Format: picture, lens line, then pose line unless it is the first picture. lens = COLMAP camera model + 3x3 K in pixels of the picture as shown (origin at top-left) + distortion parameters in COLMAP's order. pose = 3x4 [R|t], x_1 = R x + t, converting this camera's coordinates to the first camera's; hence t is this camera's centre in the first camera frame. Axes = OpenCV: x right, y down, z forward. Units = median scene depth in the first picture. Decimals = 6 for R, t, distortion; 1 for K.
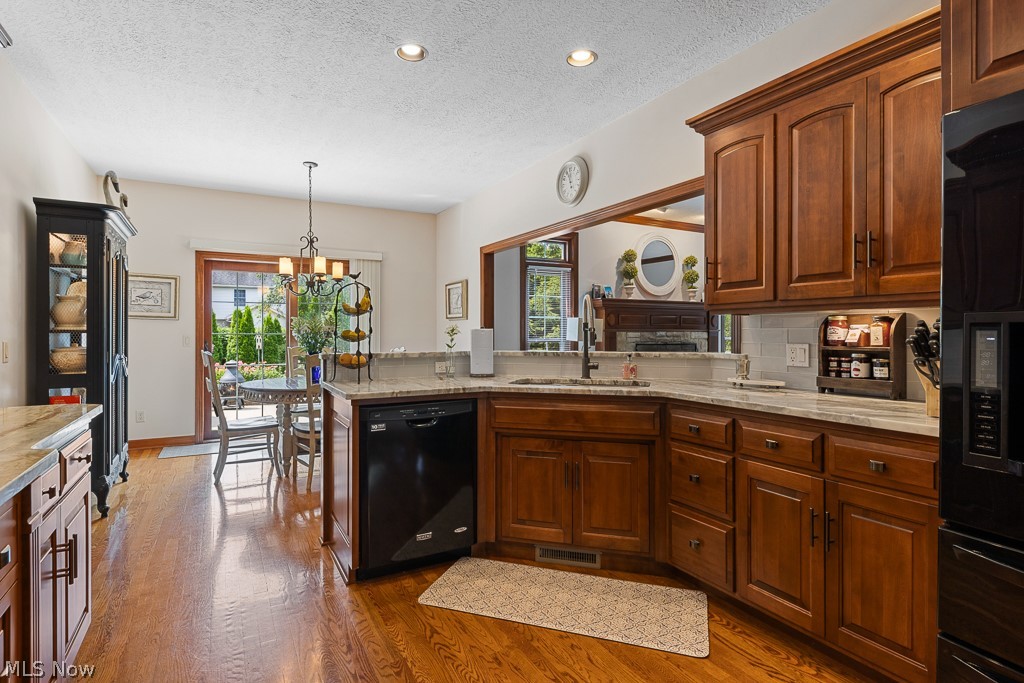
lens RADIAL K [[518.7, 0, 510.6], [0, 518.7, 334.6], [0, 0, 1]] dist [0.010484, -0.005178]
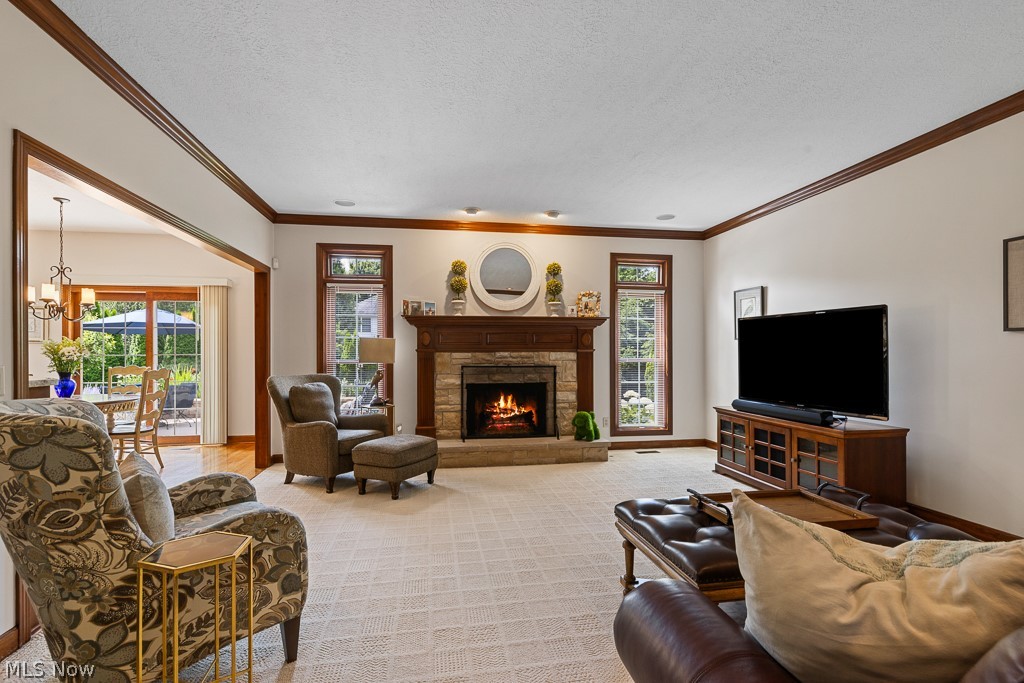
lens RADIAL K [[491.1, 0, 514.6], [0, 491.1, 358.4], [0, 0, 1]] dist [0.005916, 0.000129]
pose [[0.947039, -0.000015, -0.321117, 0.608492], [0.001568, 0.999988, 0.004577, 0.001613], [0.321113, -0.004838, 0.947028, 0.233242]]
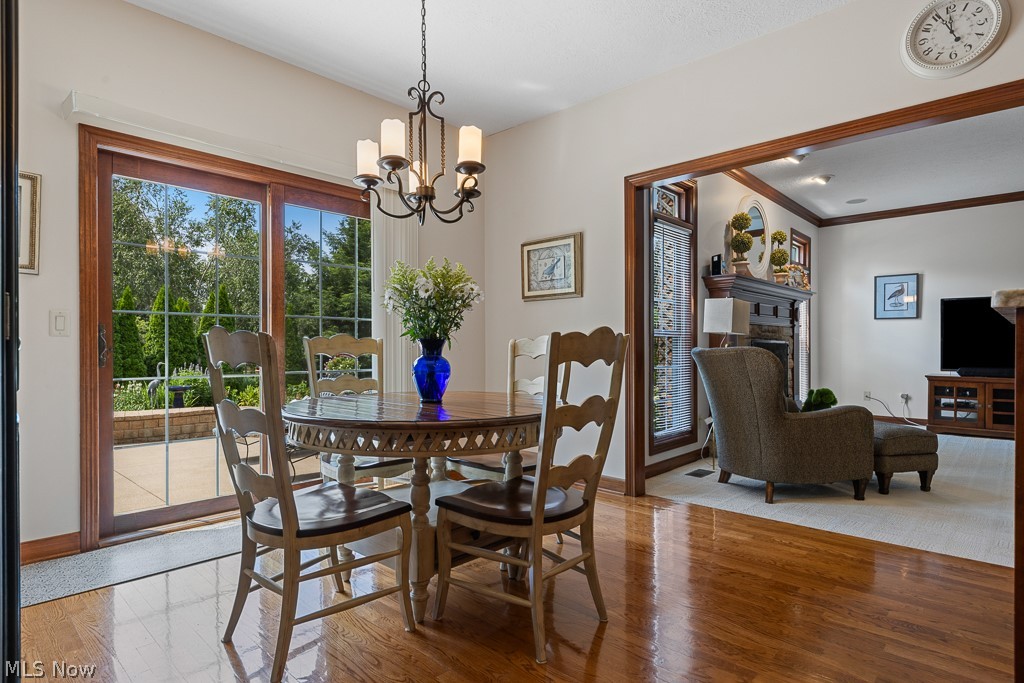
lens RADIAL K [[542.0, 0, 509.0], [0, 542.0, 351.5], [0, 0, 1]] dist [0.001641, -0.000583]
pose [[0.952332, -0.006899, 0.304985, -0.332798], [0.006636, 0.999976, 0.001899, 0.031870], [-0.304991, 0.000215, 0.952355, 0.368130]]
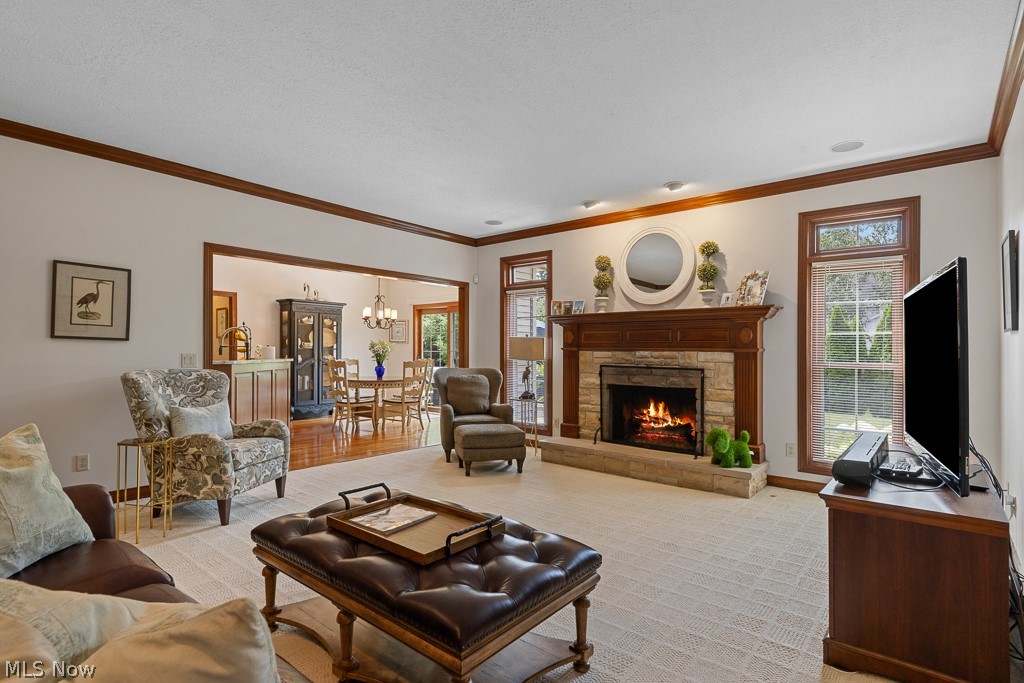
lens RADIAL K [[518.7, 0, 499.5], [0, 518.7, 357.3], [0, 0, 1]] dist [0.010484, -0.005178]
pose [[0.350422, 0.012921, -0.936503, 1.001500], [-0.014668, 0.999858, 0.008306, 0.000429], [0.936477, 0.010826, 0.350562, 0.552863]]
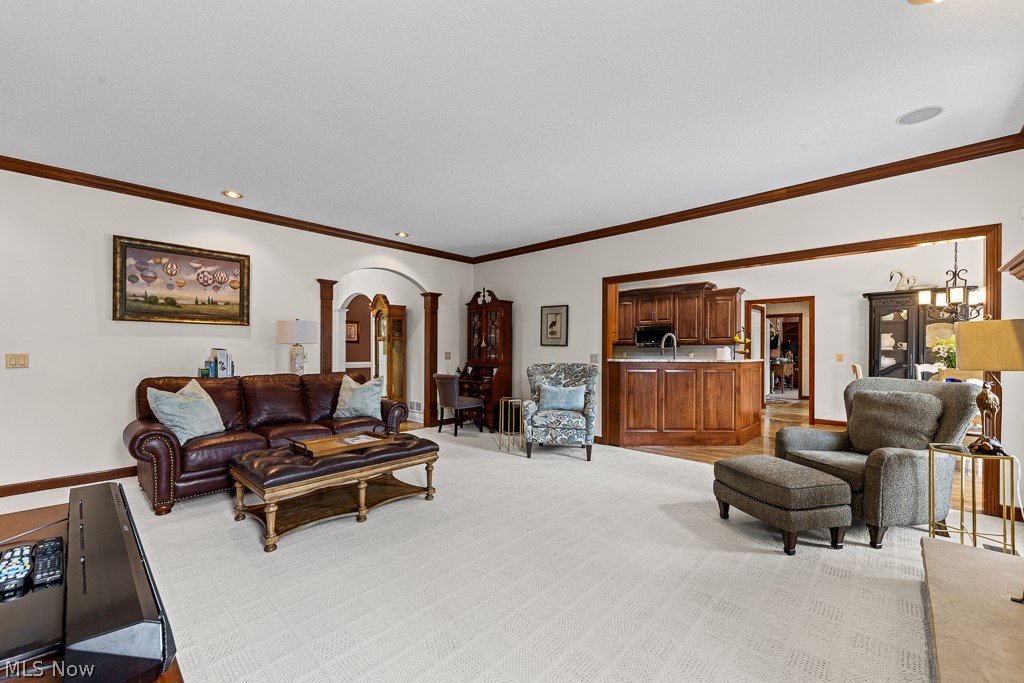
lens RADIAL K [[411.9, 0, 508.7], [0, 411.9, 347.6], [0, 0, 1]] dist [0.002332, -0.000612]
pose [[-0.954142, -0.001232, -0.299352, 0.607963], [-0.002702, 0.999986, 0.004496, -0.008418], [0.299342, 0.005099, -0.954132, 1.188837]]
